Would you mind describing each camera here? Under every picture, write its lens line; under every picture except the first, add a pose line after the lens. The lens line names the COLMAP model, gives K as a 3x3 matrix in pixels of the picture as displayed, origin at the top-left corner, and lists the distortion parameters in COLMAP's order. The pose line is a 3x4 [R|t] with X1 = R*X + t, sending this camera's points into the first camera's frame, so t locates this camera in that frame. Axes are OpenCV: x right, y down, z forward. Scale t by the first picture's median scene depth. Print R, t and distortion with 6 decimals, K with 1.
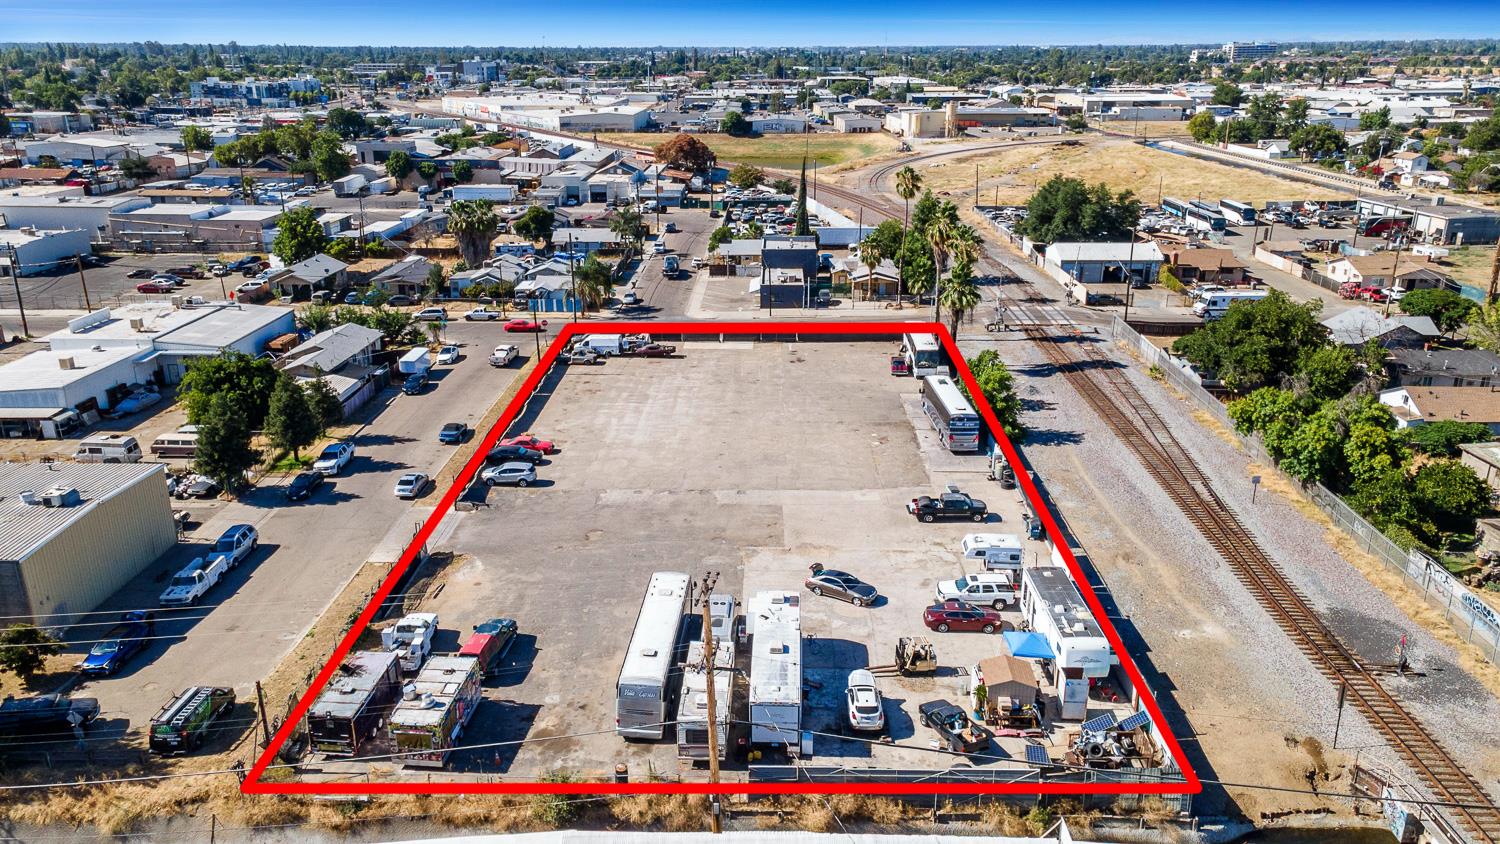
lens RADIAL K [[1099.4, 0, 750.0], [0, 1099.4, 422.0], [0, 0, 1]] dist [0.027904, 0.029967]
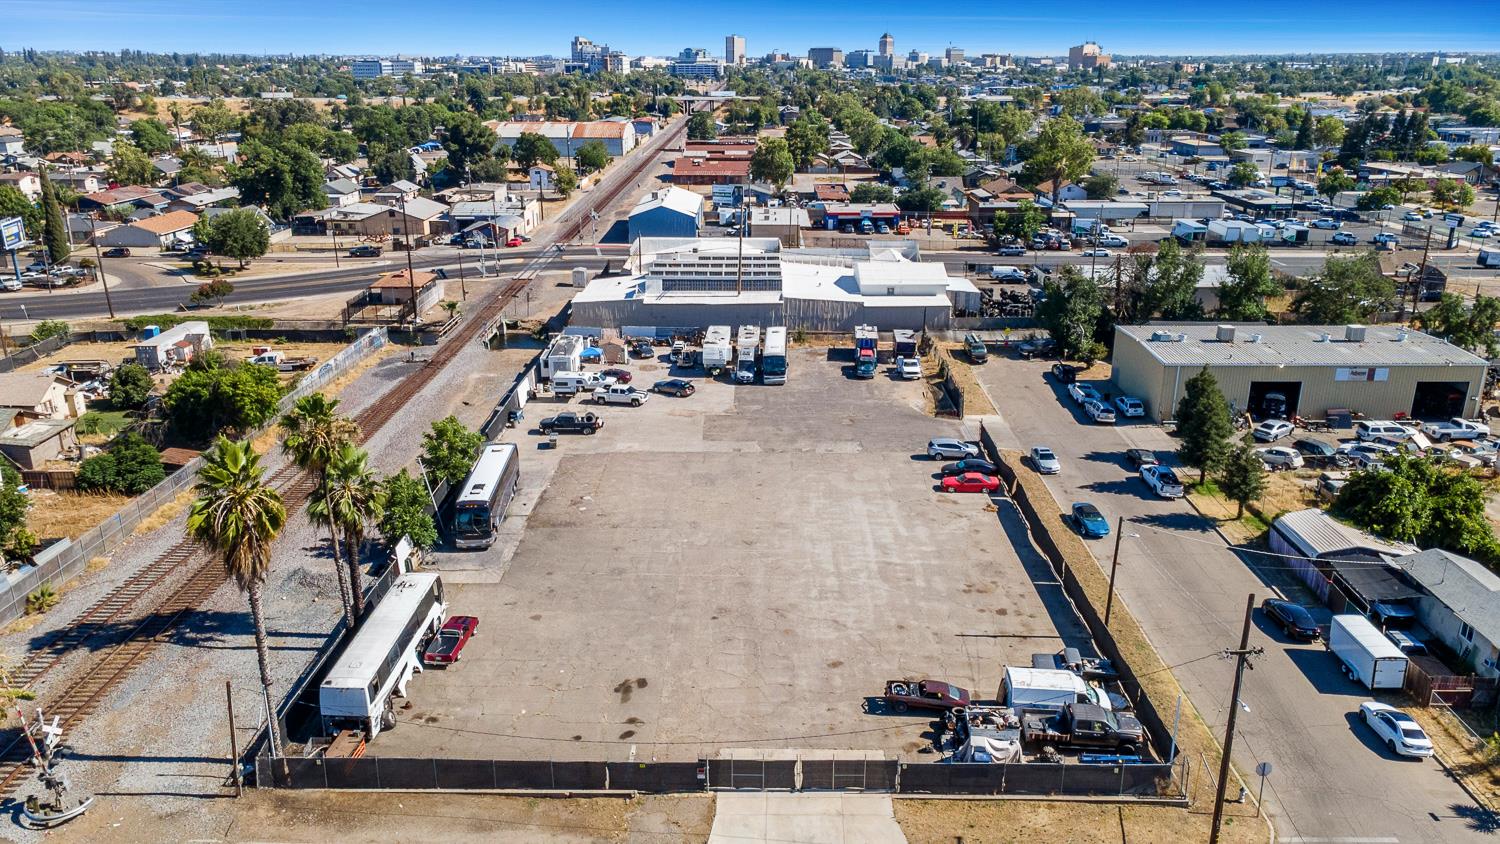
lens RADIAL K [[1099.4, 0, 750.0], [0, 1099.4, 422.0], [0, 0, 1]] dist [0.027904, 0.029967]
pose [[-0.999889, 0.006024, -0.013611, -0.004648], [-0.003432, 0.796507, 0.604619, -0.516698], [0.014484, 0.604599, -0.796398, 1.518966]]
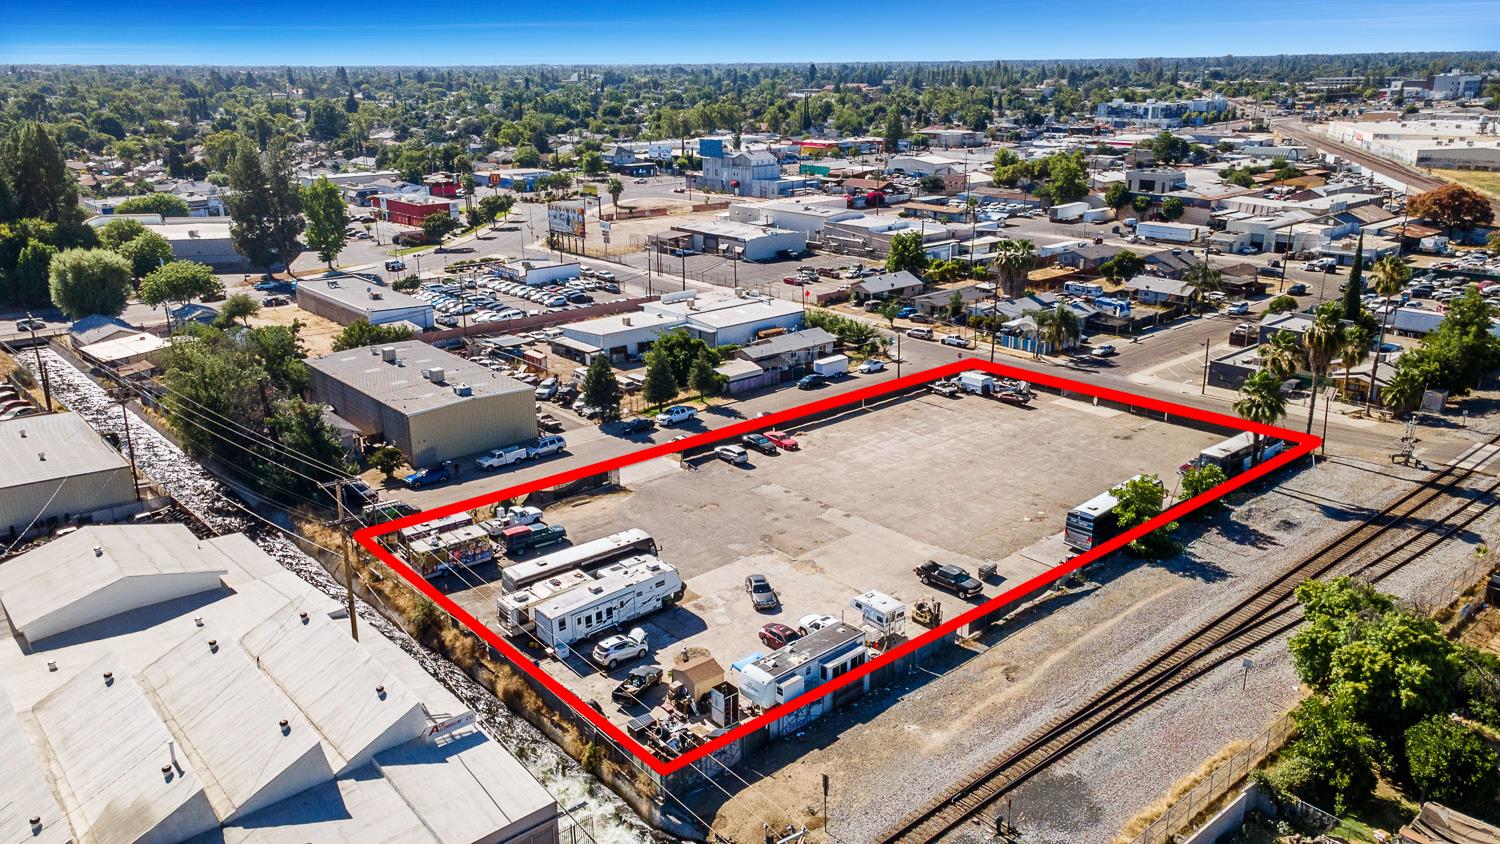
lens RADIAL K [[1099.4, 0, 750.0], [0, 1099.4, 422.0], [0, 0, 1]] dist [0.027904, 0.029967]
pose [[0.677888, 0.226083, -0.699538, 0.583865], [-0.231463, 0.968782, 0.088801, -0.091602], [0.697777, 0.101720, 0.709056, 0.066641]]
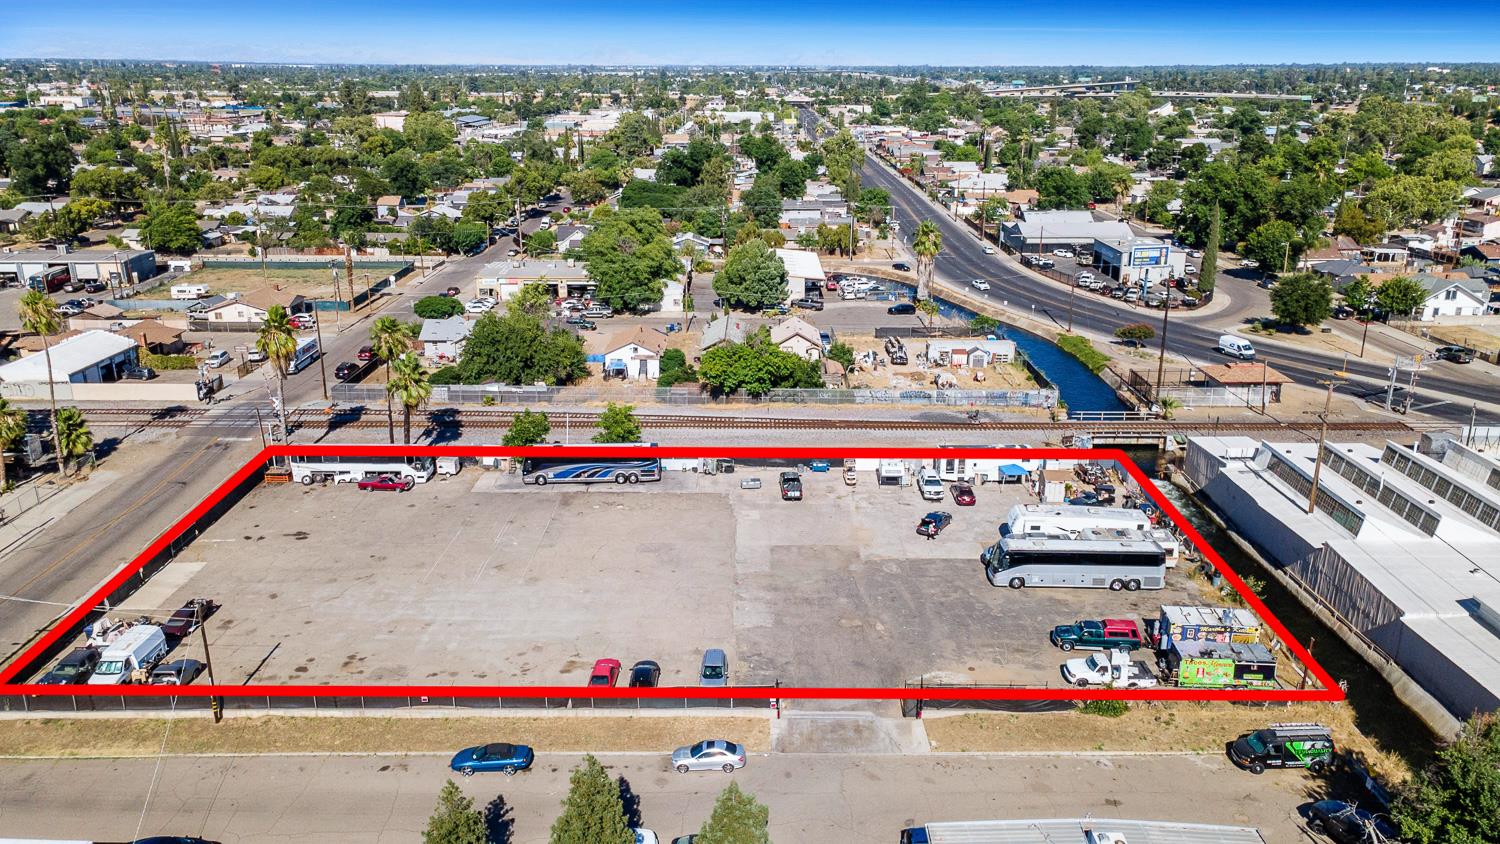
lens RADIAL K [[1099.4, 0, 750.0], [0, 1099.4, 422.0], [0, 0, 1]] dist [0.027904, 0.029967]
pose [[-0.022456, -0.306407, 0.951636, -0.784418], [0.320079, 0.899569, 0.297195, -0.296528], [-0.947125, 0.311272, 0.077874, 0.702050]]
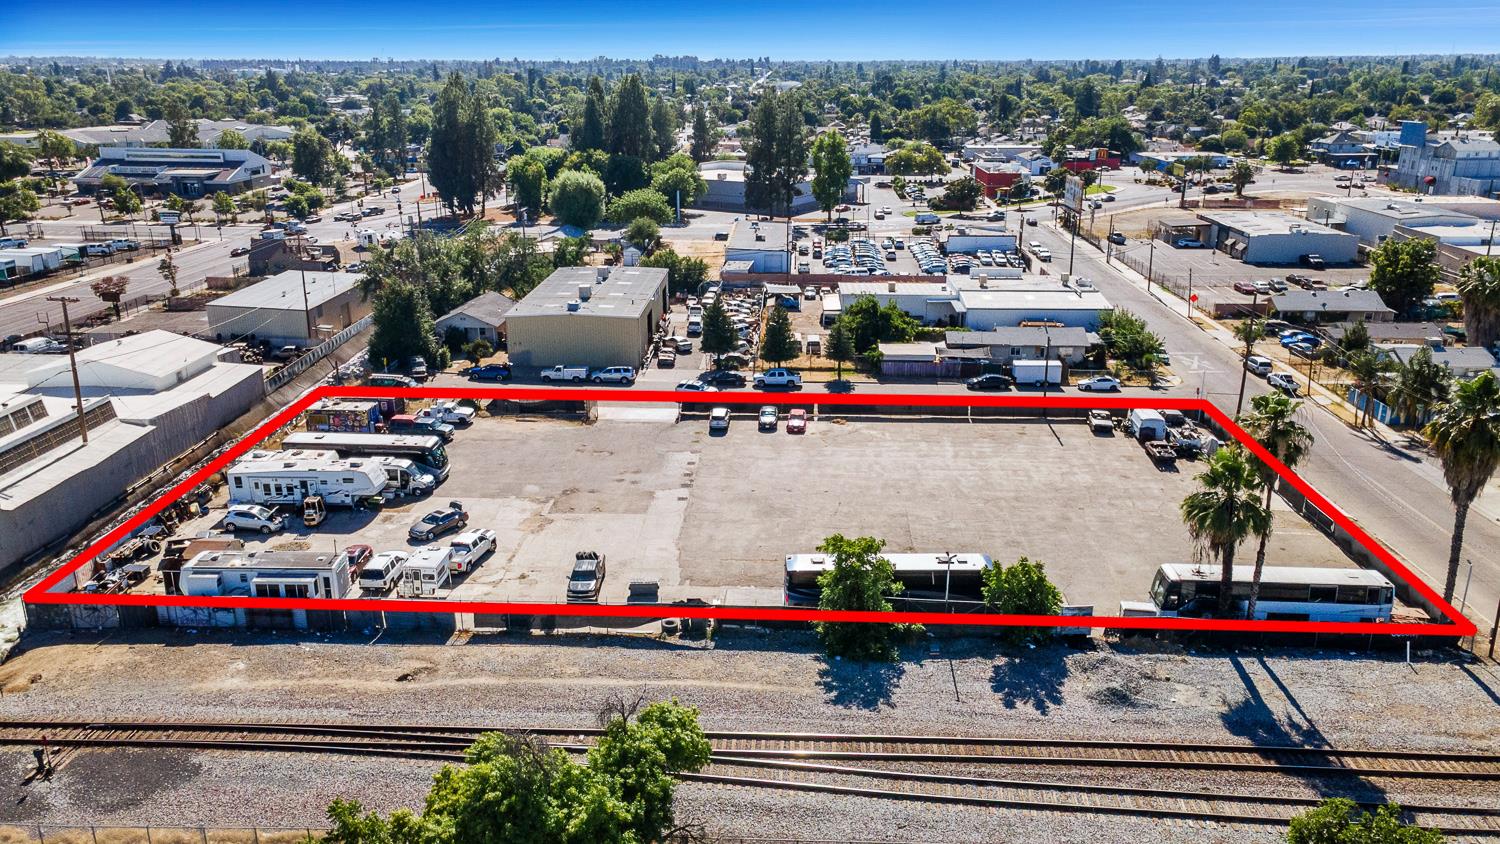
lens RADIAL K [[1099.4, 0, 750.0], [0, 1099.4, 422.0], [0, 0, 1]] dist [0.027904, 0.029967]
pose [[-0.020438, 0.314387, -0.949075, 0.744319], [-0.320218, 0.897208, 0.304102, -0.261360], [0.947123, 0.310126, 0.082335, 0.771777]]
